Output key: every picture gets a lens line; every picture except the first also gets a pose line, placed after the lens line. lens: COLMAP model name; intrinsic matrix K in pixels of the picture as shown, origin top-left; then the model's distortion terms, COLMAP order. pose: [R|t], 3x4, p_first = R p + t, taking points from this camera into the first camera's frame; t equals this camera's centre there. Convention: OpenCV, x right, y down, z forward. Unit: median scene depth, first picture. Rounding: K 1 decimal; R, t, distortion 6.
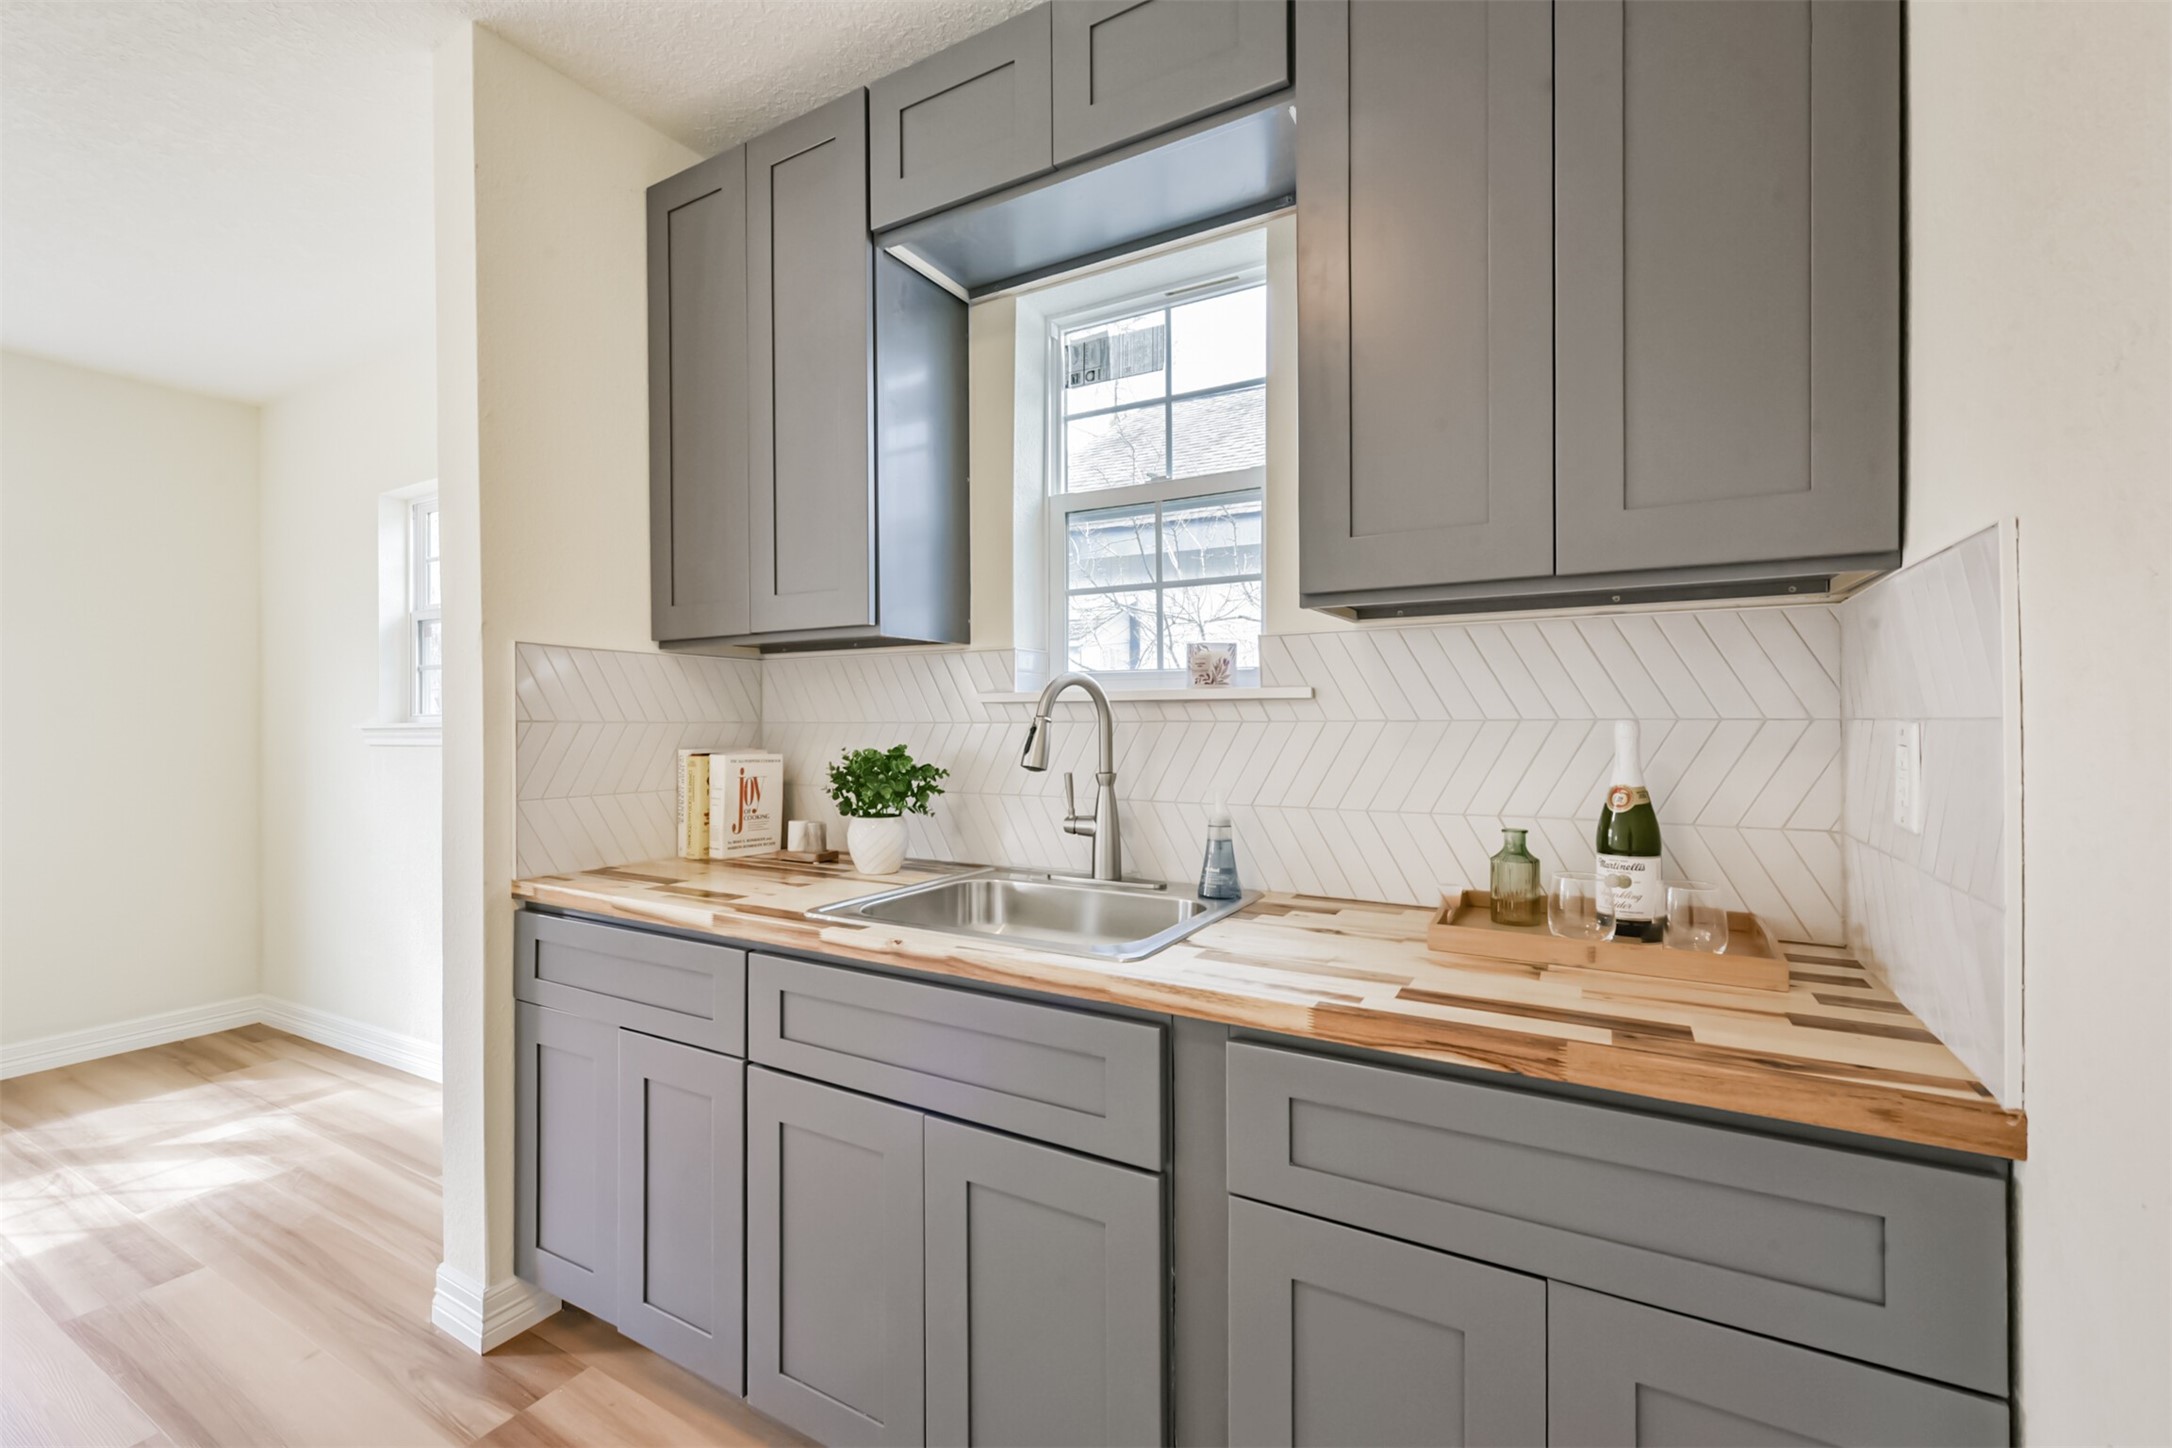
lens RADIAL K [[910.5, 0, 1078.3], [0, 910.5, 720.1], [0, 0, 1]] dist [0.007298, -0.000545]
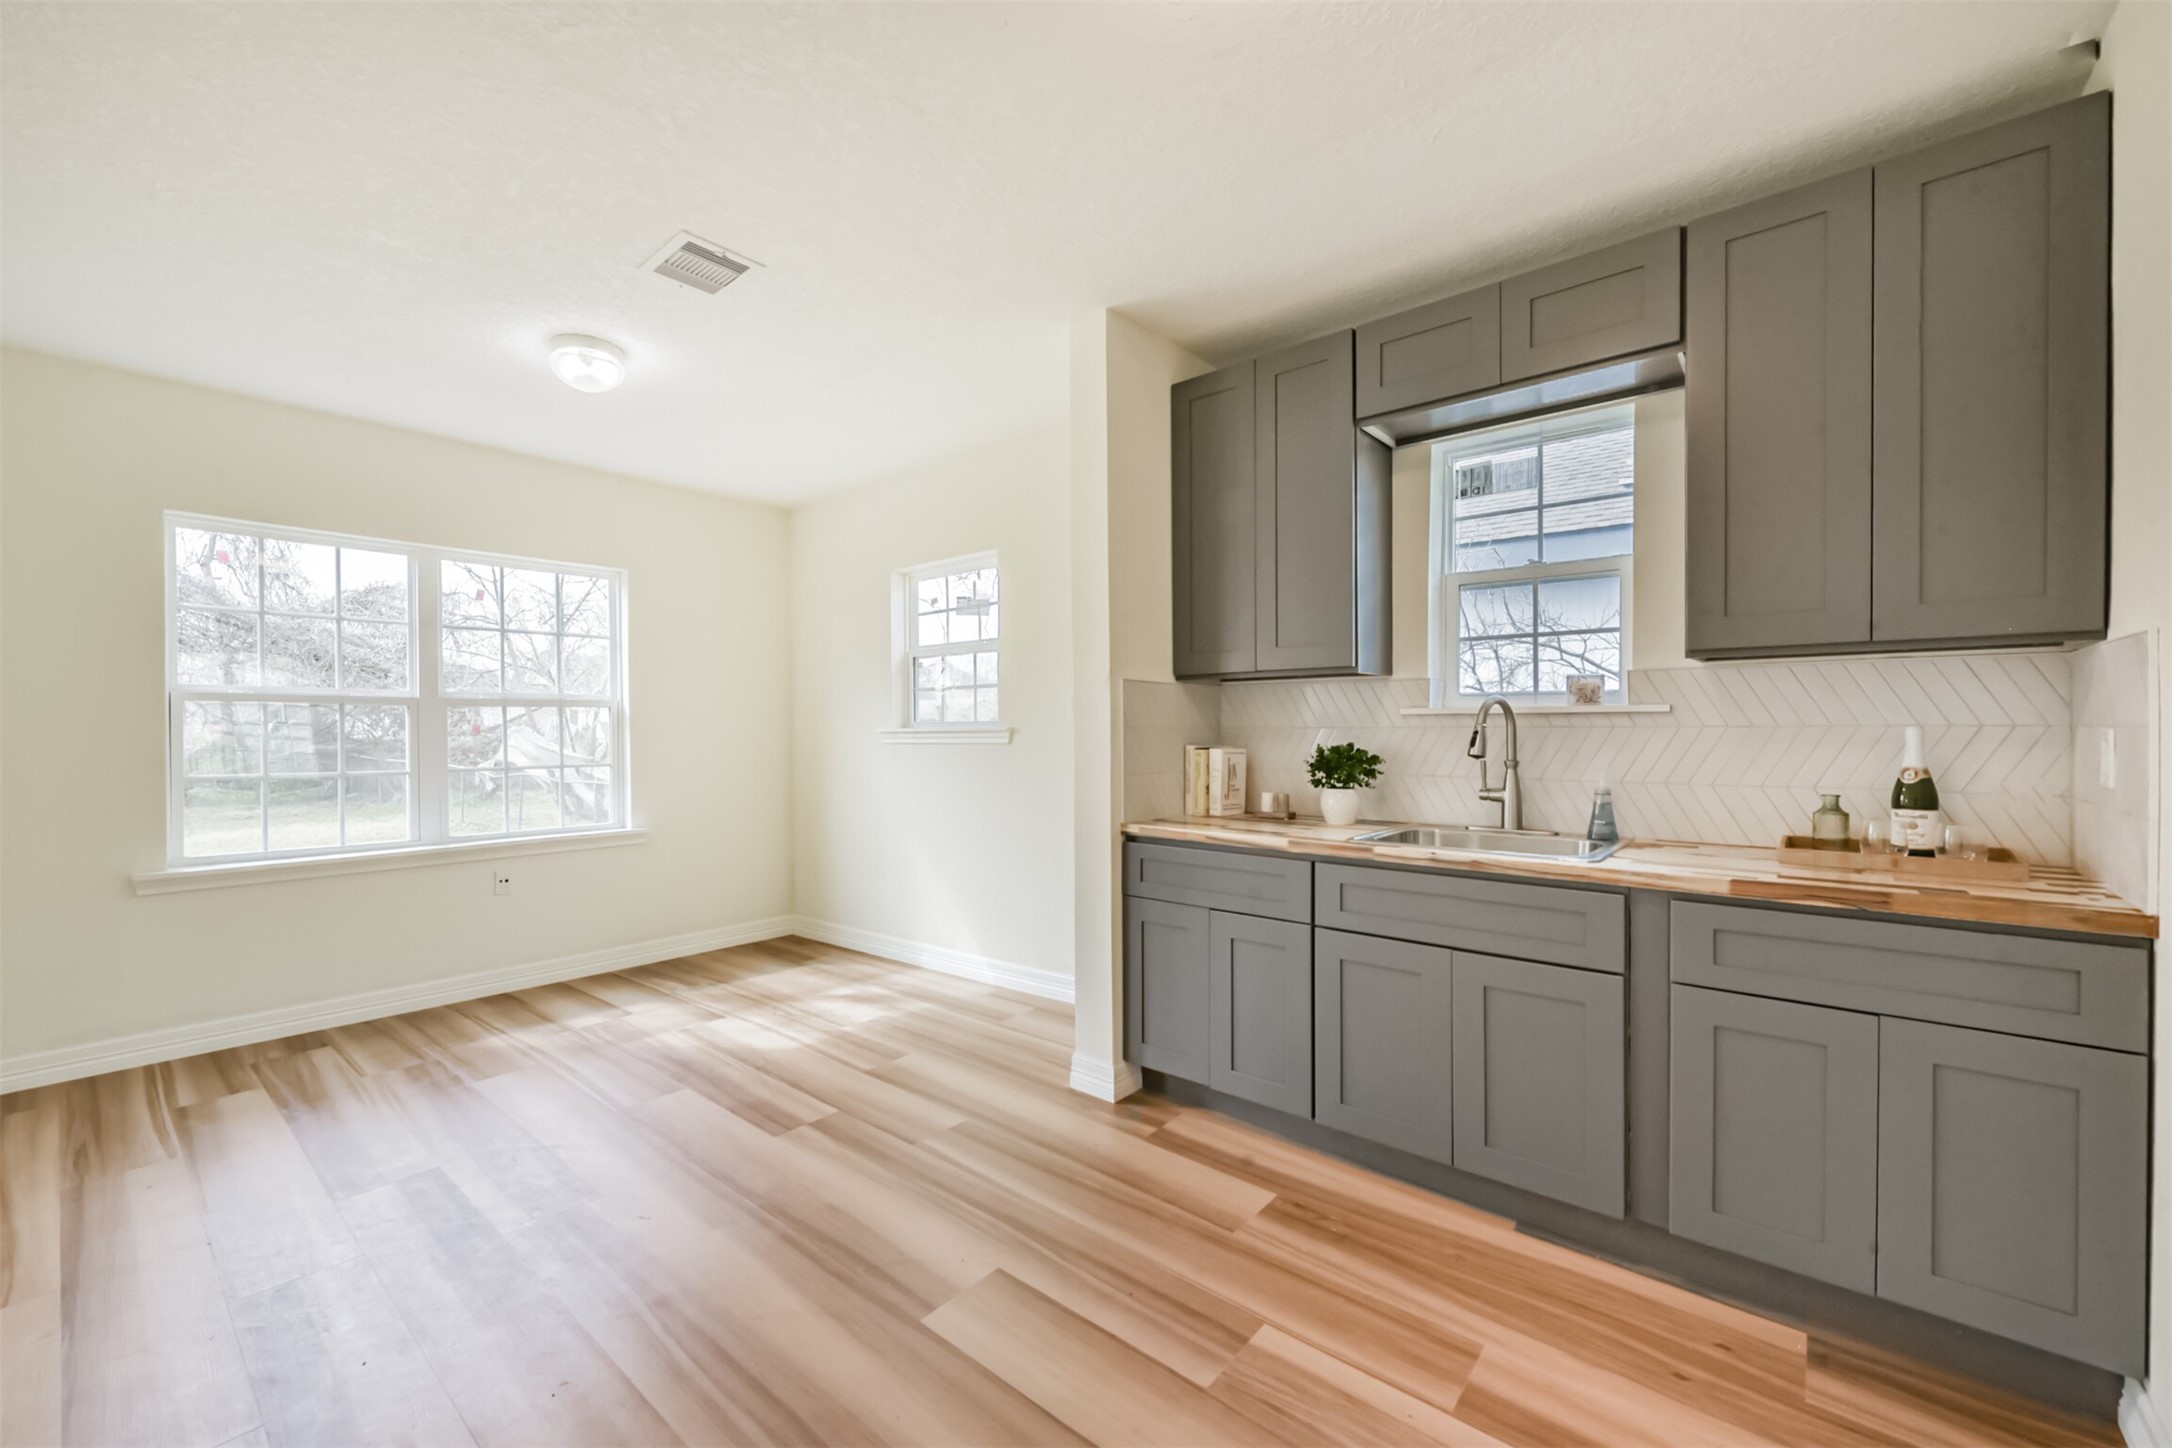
lens RADIAL K [[864.1, 0, 1078.7], [0, 864.1, 733.1], [0, 0, 1]] dist [0.000029, -0.000280]
pose [[0.983376, -0.000137, -0.181583, -0.423053], [0.002051, 0.999944, 0.010354, -0.004839], [0.181572, -0.010554, 0.983321, -0.566106]]
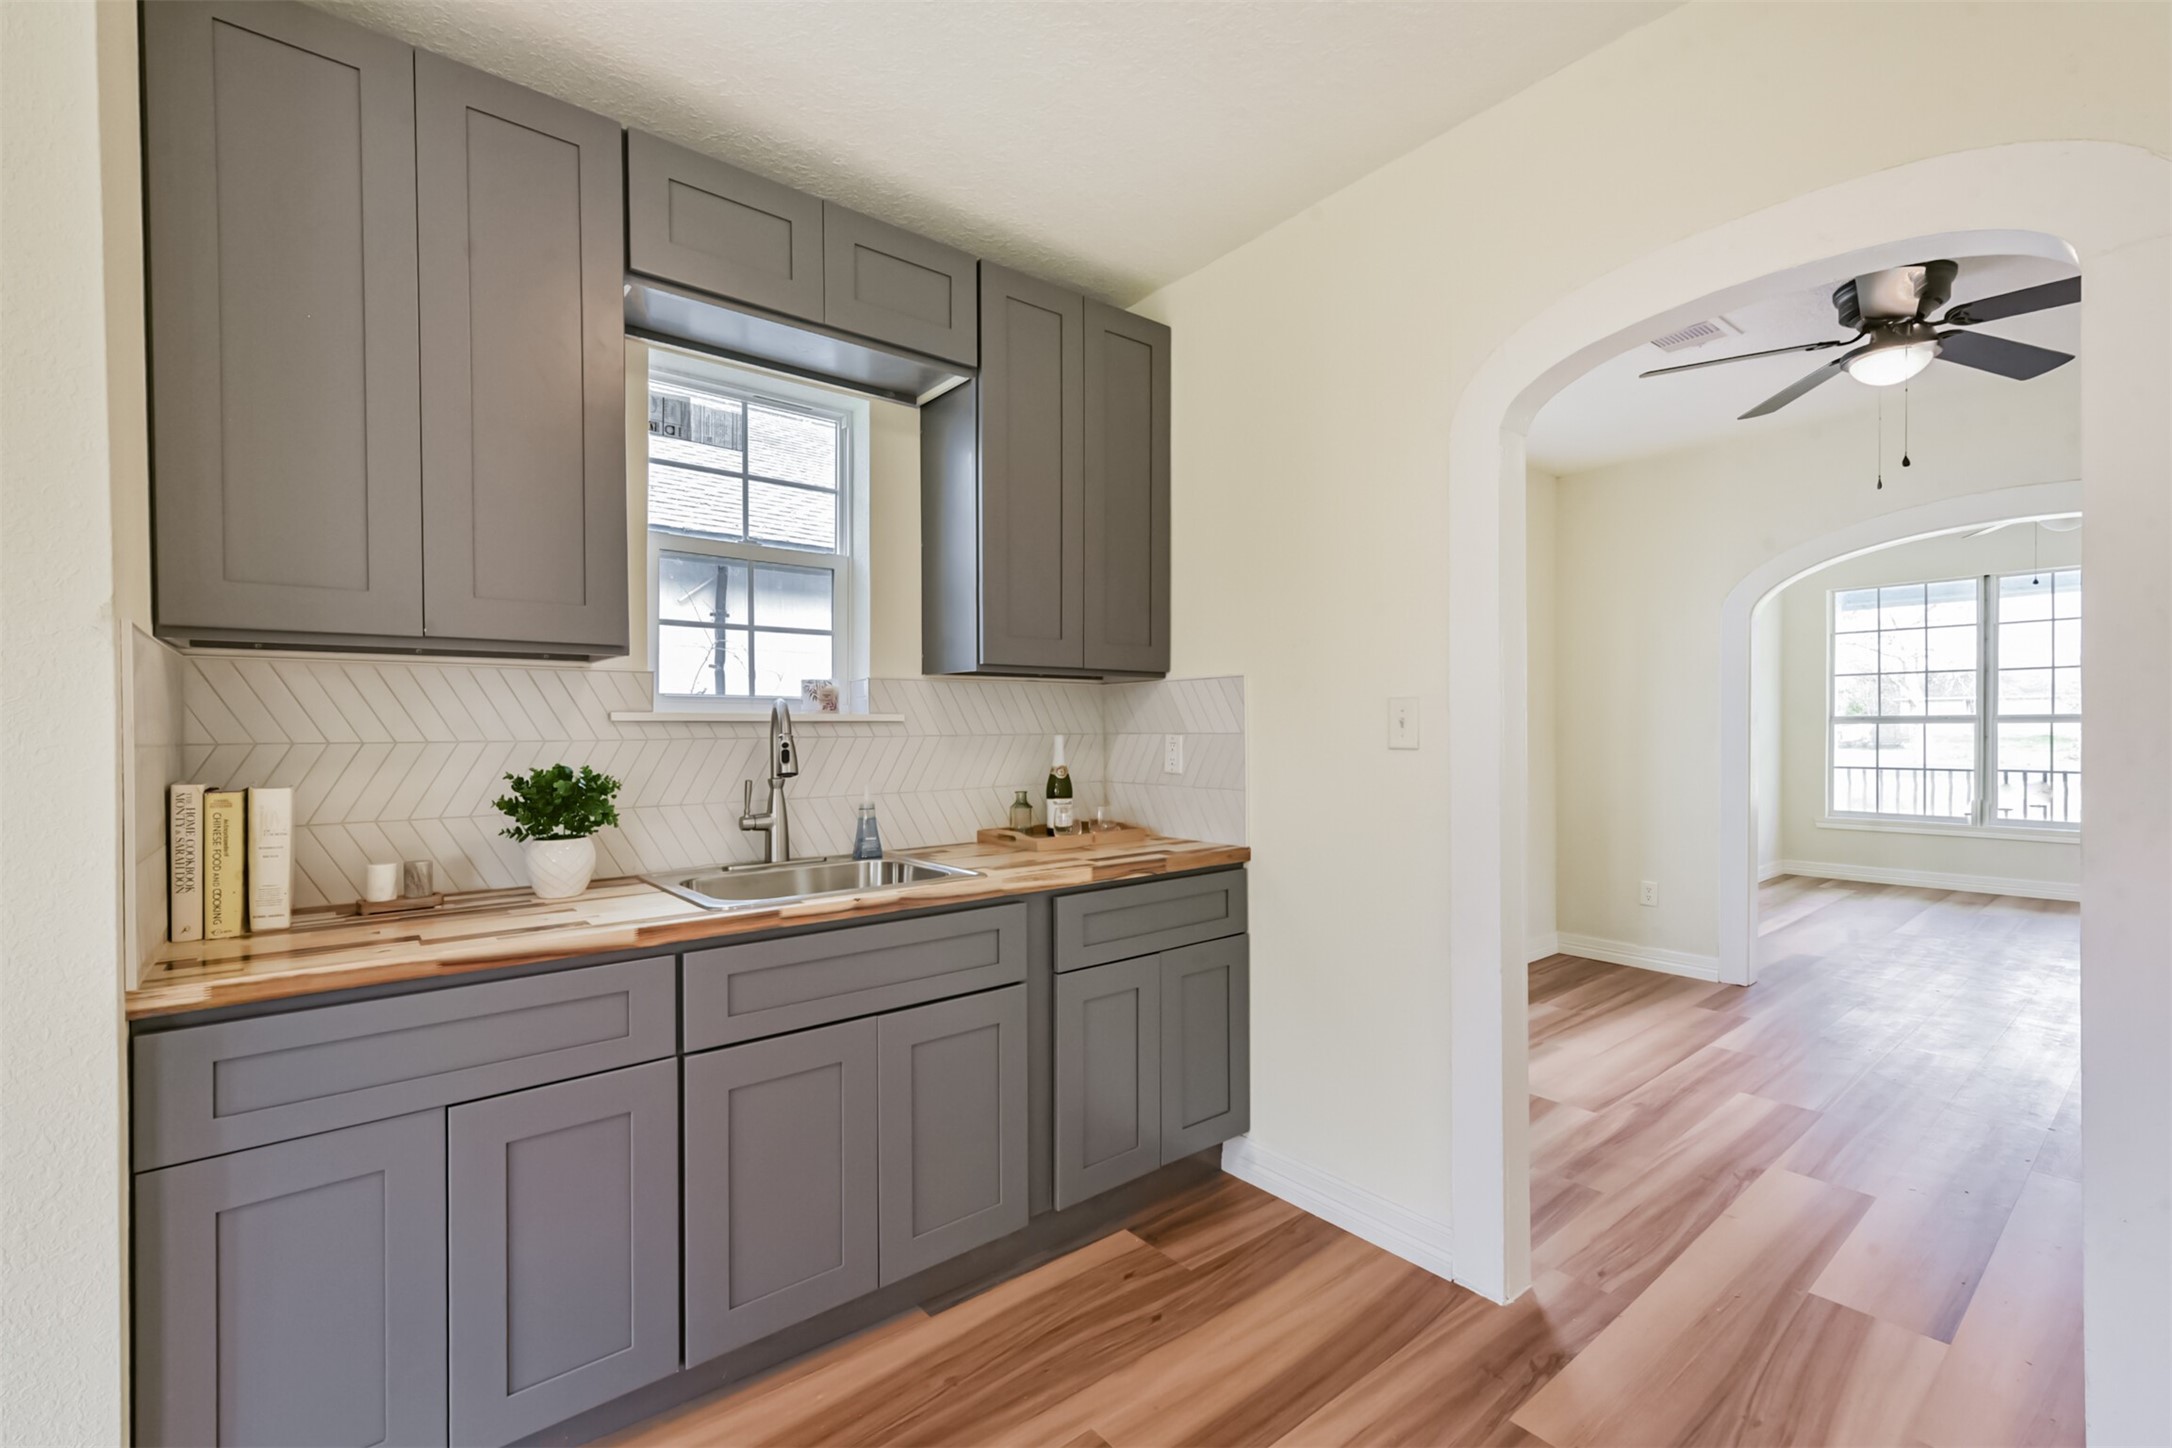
lens RADIAL K [[933.0, 0, 1085.7], [0, 933.0, 736.2], [0, 0, 1]] dist [0.010168, -0.000246]
pose [[0.351266, -0.005402, 0.936260, -1.032238], [0.006477, 0.999973, 0.003340, -0.002202], [-0.936253, 0.004891, 0.351292, 0.140321]]
